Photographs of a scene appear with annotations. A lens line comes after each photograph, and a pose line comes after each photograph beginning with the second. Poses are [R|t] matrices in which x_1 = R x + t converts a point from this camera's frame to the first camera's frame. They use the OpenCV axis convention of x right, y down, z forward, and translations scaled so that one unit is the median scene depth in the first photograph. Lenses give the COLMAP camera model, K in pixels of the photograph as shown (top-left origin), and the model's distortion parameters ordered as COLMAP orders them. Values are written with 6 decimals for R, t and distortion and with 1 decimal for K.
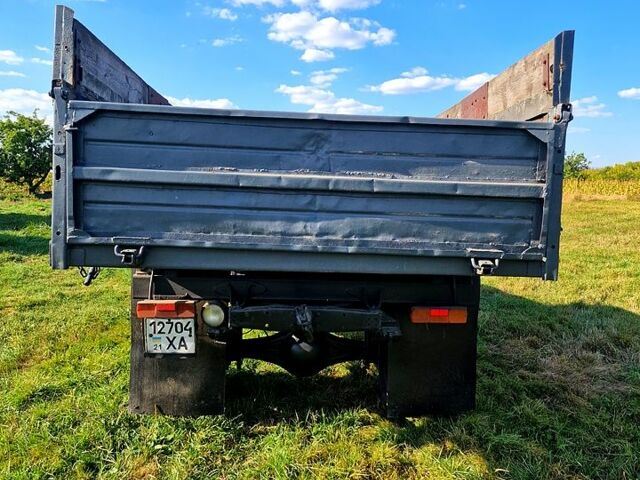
lens RADIAL K [[579.6, 0, 318.5], [0, 579.6, 240.3], [0, 0, 1]] dist [0.089173, -0.067716]
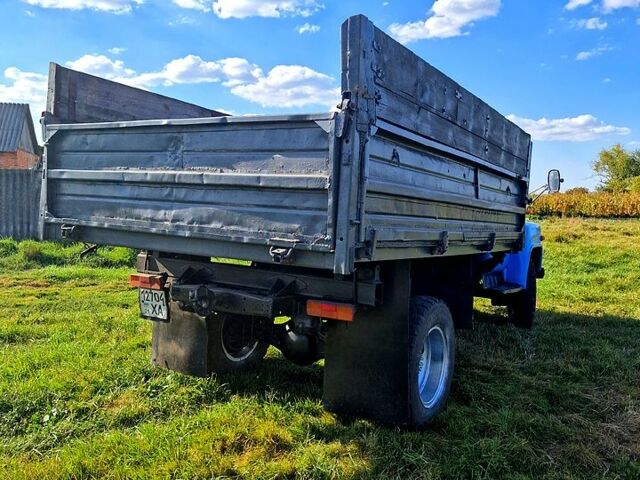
lens RADIAL K [[579.6, 0, 318.8], [0, 579.6, 242.2], [0, 0, 1]] dist [0.089173, -0.067716]
pose [[0.811066, 0.041806, -0.583459, 0.944792], [-0.064452, 0.997757, -0.018104, 0.036323], [0.581394, 0.052289, 0.811940, 0.201904]]
